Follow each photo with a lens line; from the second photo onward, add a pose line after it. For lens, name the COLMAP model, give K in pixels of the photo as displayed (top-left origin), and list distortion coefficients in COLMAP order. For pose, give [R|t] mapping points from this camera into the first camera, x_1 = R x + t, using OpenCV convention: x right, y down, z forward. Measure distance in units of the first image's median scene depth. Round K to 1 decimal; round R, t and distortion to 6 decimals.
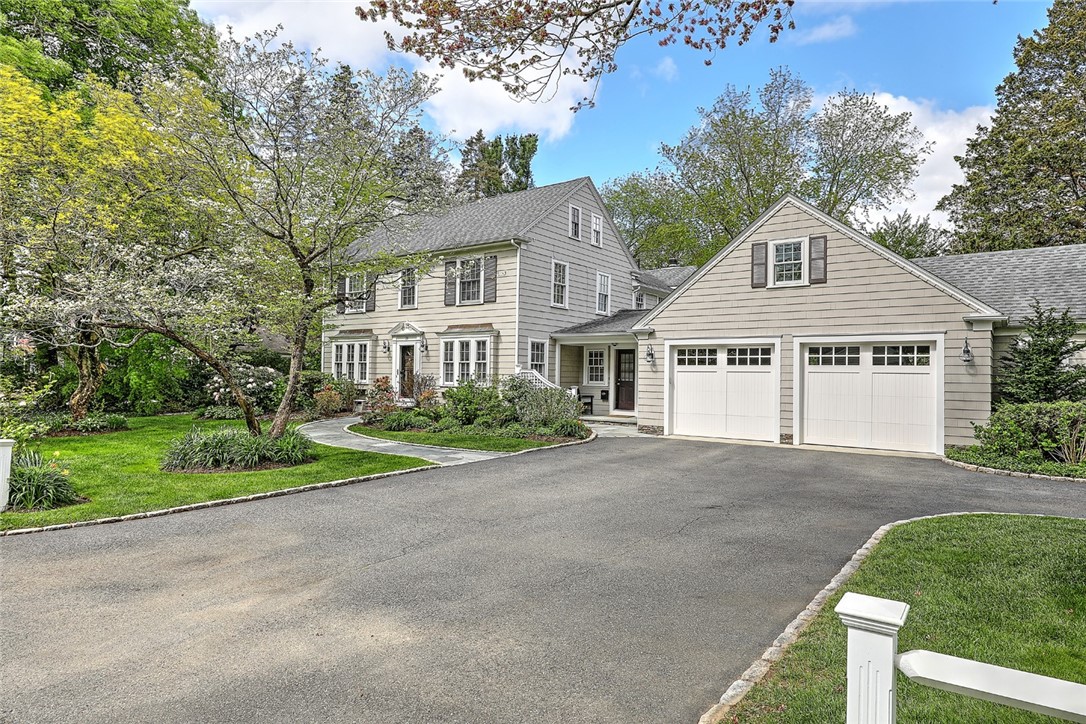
lens RADIAL K [[637.5, 0, 544.1], [0, 637.5, 365.0], [0, 0, 1]] dist [-0.000038, 0.000931]
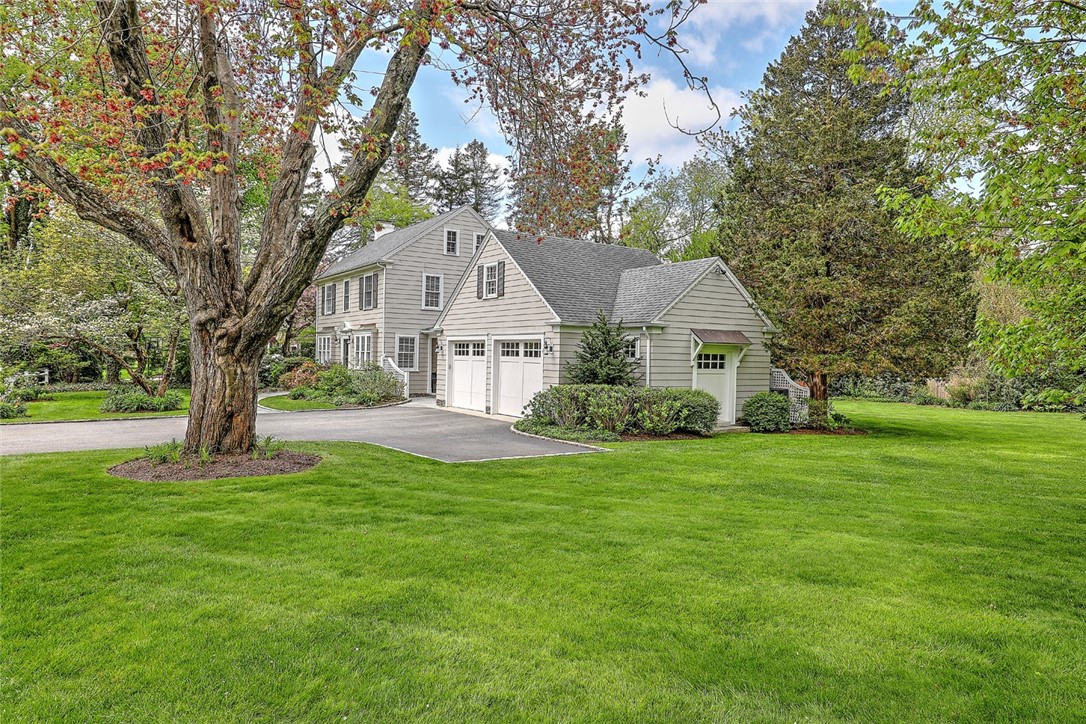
lens RADIAL K [[696.2, 0, 542.3], [0, 696.2, 360.4], [0, 0, 1]] dist [0.019157, 0.000761]
pose [[0.936289, 0.006591, -0.351169, 0.778934], [-0.000280, 0.999838, 0.018019, -0.013353], [0.351231, -0.016773, 0.936139, -0.271582]]
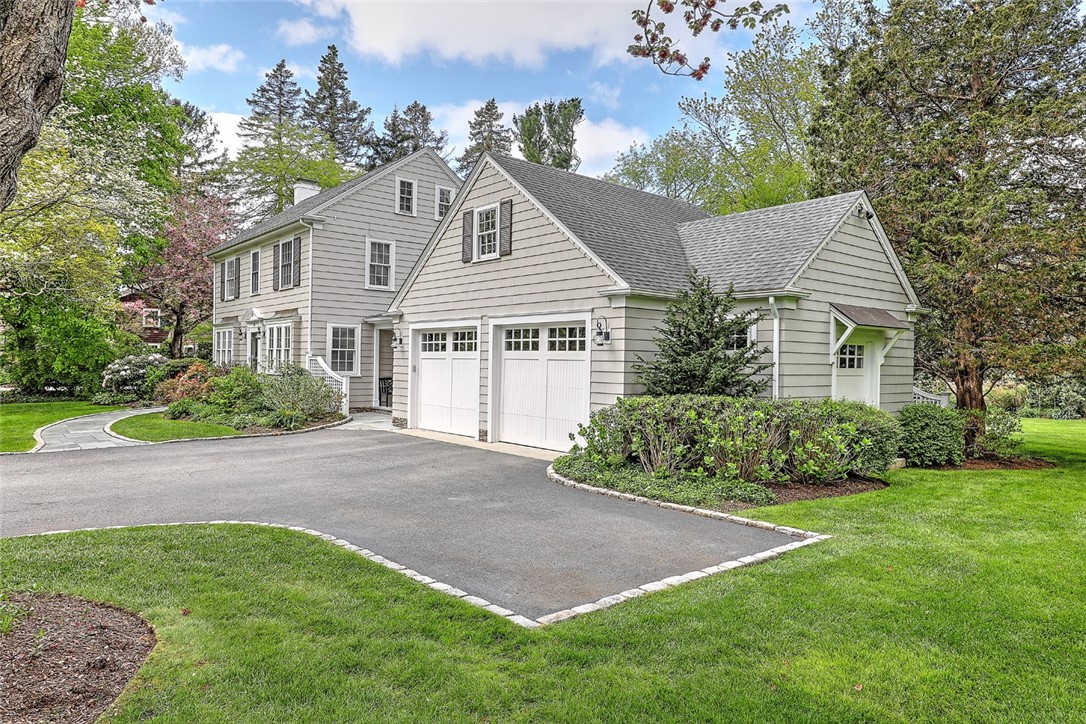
lens RADIAL K [[696.2, 0, 543.5], [0, 696.2, 359.9], [0, 0, 1]] dist [0.019157, 0.000761]
pose [[0.969726, -0.000195, -0.244196, 0.533330], [0.002660, 0.999949, 0.009766, 0.002615], [0.244182, -0.010120, 0.969677, 0.075506]]
